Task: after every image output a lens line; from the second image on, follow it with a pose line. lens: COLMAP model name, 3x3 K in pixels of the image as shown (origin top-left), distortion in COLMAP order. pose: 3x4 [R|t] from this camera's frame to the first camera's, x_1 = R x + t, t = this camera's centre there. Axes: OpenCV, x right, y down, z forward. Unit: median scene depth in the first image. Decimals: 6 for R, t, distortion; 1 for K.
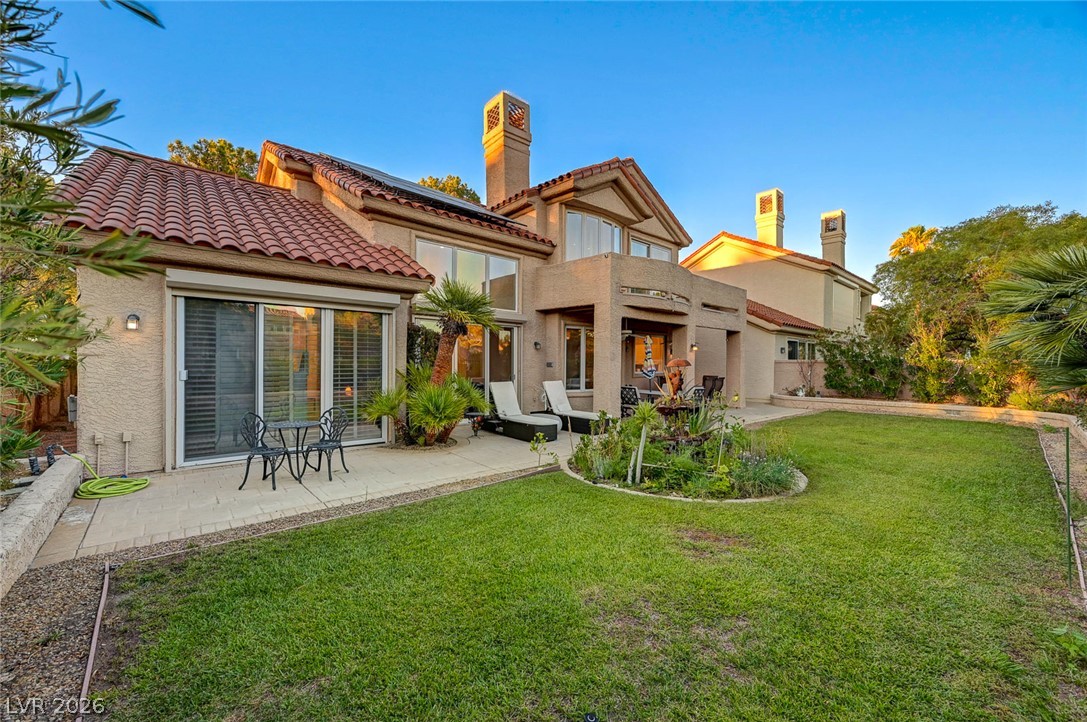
lens RADIAL K [[429.1, 0, 554.3], [0, 429.1, 359.6], [0, 0, 1]] dist [-0.001636, 0.000903]
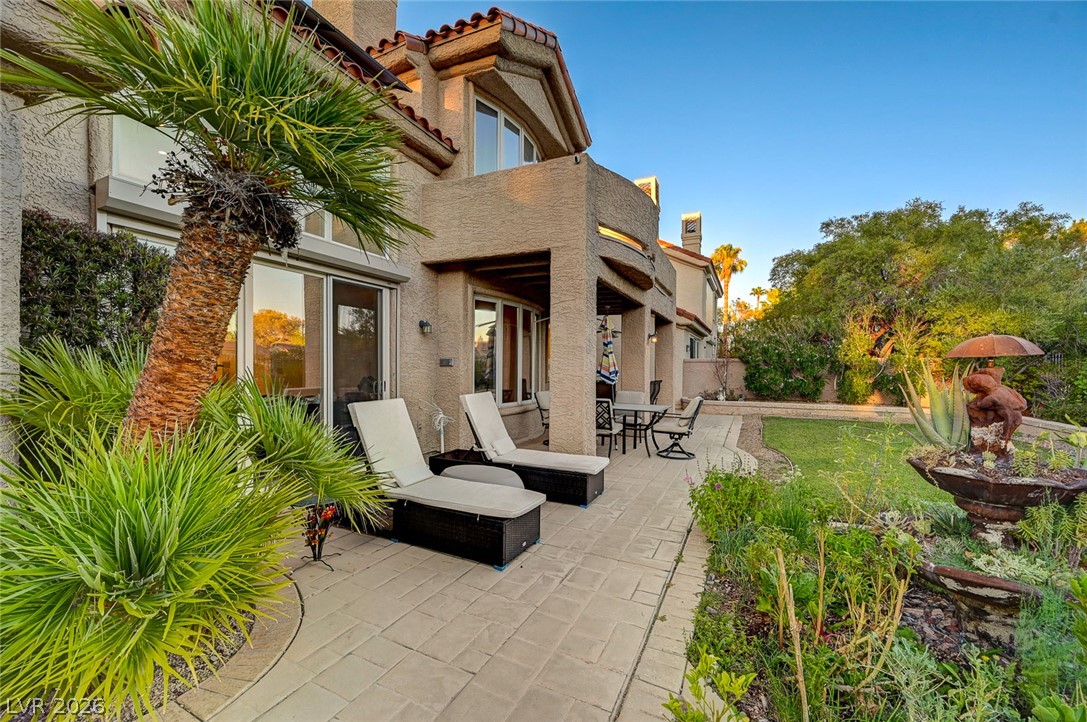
lens RADIAL K [[429.1, 0, 545.4], [0, 429.1, 365.8], [0, 0, 1]] dist [-0.001636, 0.000903]
pose [[0.929043, -0.002210, 0.369965, -0.099151], [-0.000571, 0.999972, 0.007405, 0.011907], [-0.369971, -0.007091, 0.929016, 0.432956]]
